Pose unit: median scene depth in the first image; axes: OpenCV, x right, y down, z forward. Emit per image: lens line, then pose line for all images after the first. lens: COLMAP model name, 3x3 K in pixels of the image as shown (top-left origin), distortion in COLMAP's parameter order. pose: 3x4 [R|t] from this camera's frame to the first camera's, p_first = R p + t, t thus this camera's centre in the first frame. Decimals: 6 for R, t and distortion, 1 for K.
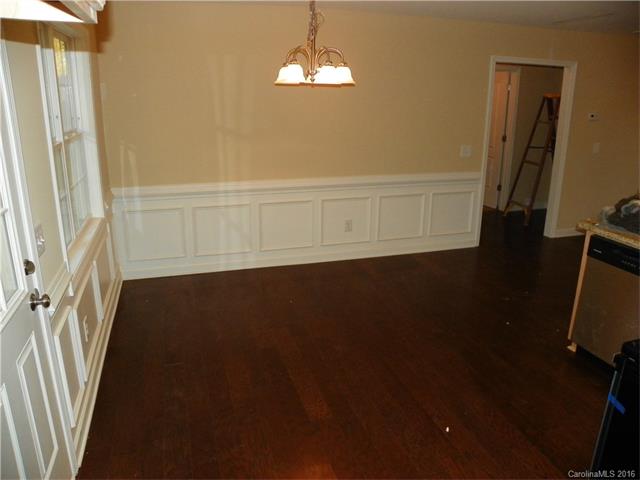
lens RADIAL K [[486.5, 0, 320.0], [0, 486.5, 240.0], [0, 0, 1]] dist [-0.153895, 0.108838]
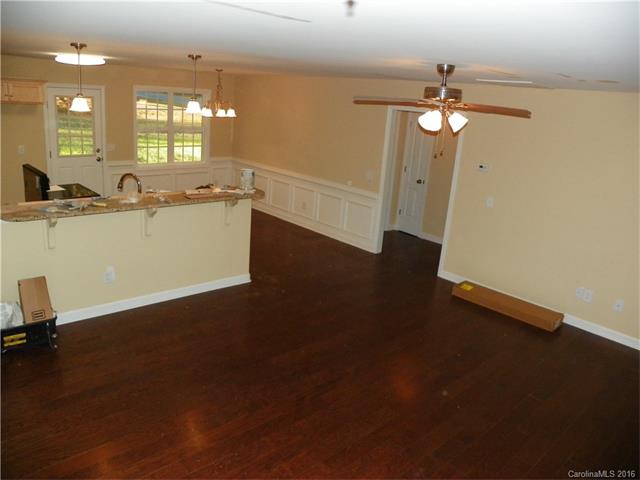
lens RADIAL K [[486.5, 0, 320.0], [0, 486.5, 240.0], [0, 0, 1]] dist [-0.153895, 0.108838]
pose [[0.446273, 0.276349, -0.851159, 1.396388], [-0.334210, 0.933774, 0.127941, -0.137505], [0.830147, 0.227369, 0.509077, 0.223681]]
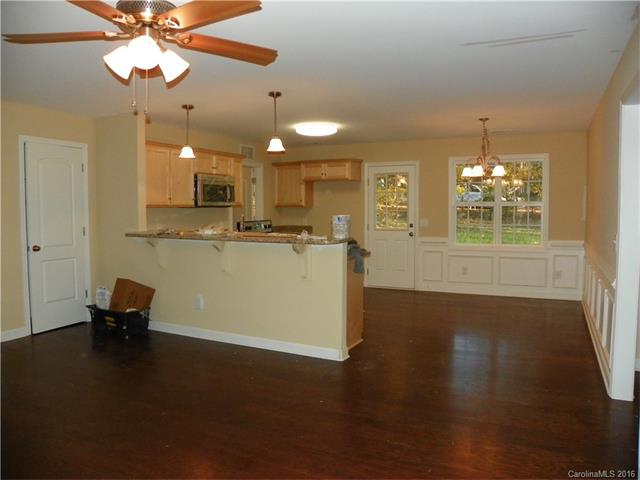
lens RADIAL K [[486.5, 0, 320.0], [0, 486.5, 240.0], [0, 0, 1]] dist [-0.153895, 0.108838]
pose [[-0.681584, 0.038465, -0.730728, 1.053242], [-0.221358, 0.940990, 0.256005, -0.254393], [0.697455, 0.336241, -0.632850, 1.080391]]
